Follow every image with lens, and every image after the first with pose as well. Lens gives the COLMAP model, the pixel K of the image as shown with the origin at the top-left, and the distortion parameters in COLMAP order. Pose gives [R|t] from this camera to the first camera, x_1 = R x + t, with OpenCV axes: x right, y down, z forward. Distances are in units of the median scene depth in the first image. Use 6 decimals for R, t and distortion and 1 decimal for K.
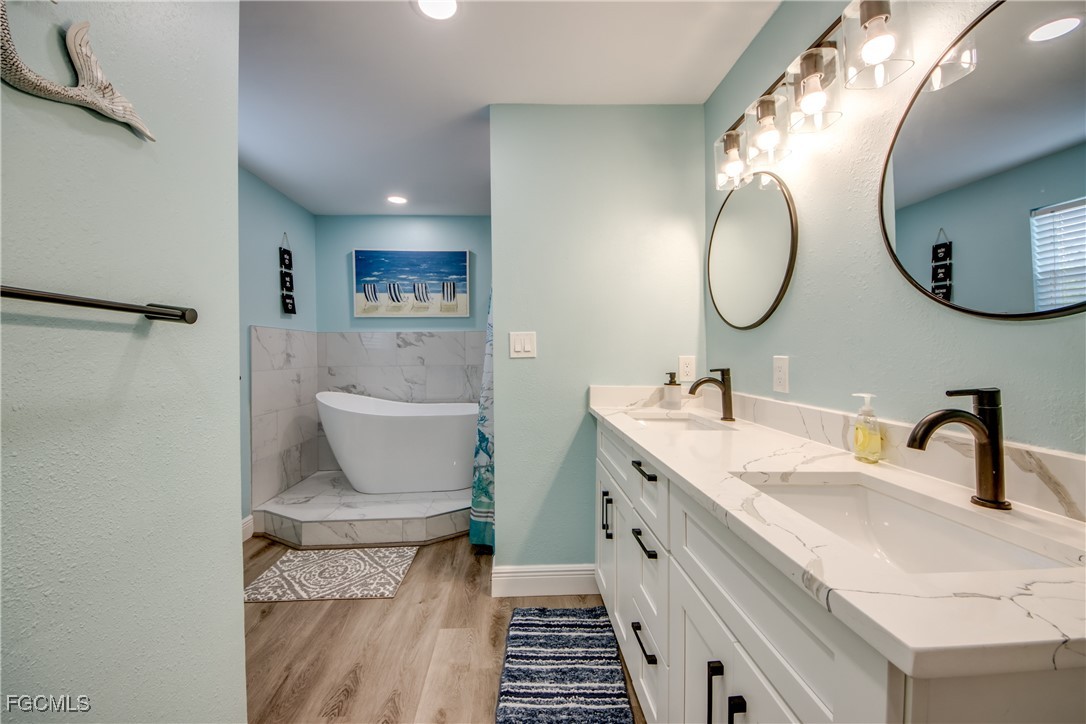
lens RADIAL K [[412.8, 0, 540.8], [0, 412.8, 365.4], [0, 0, 1]] dist [0.000262, -0.000017]
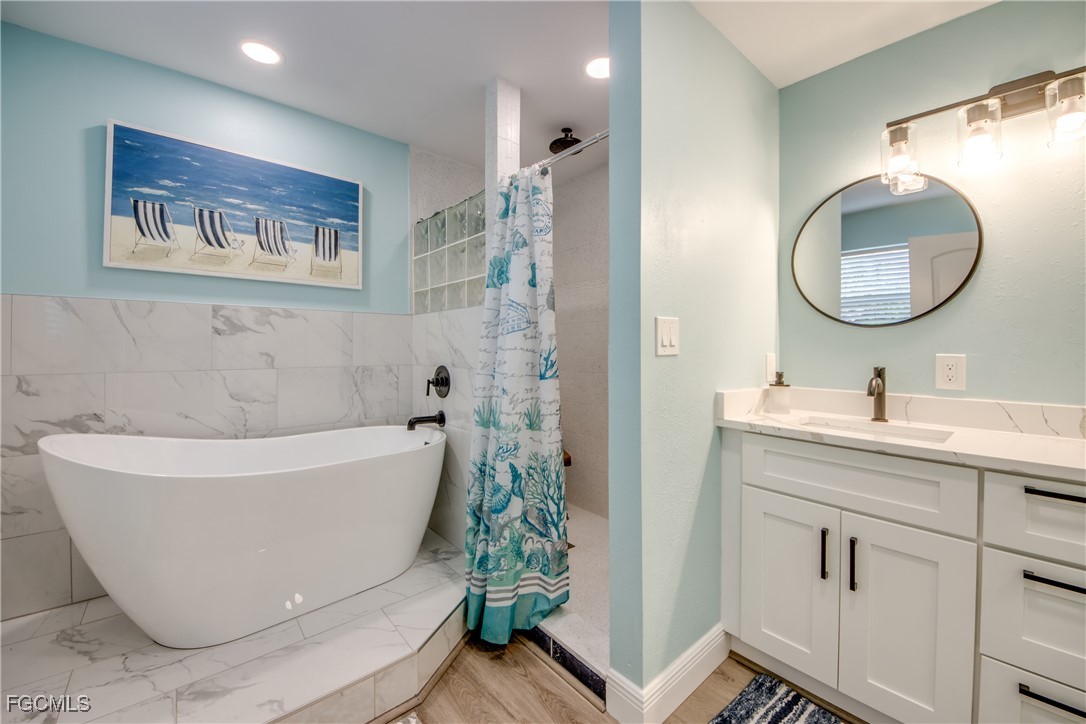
lens RADIAL K [[417.4, 0, 544.3], [0, 417.4, 355.5], [0, 0, 1]] dist [0.000788, -0.010129]
pose [[0.784125, -0.000432, 0.620602, -0.351264], [0.009758, 0.999885, -0.011633, -0.007053], [-0.620526, 0.015178, 0.784039, 0.336365]]
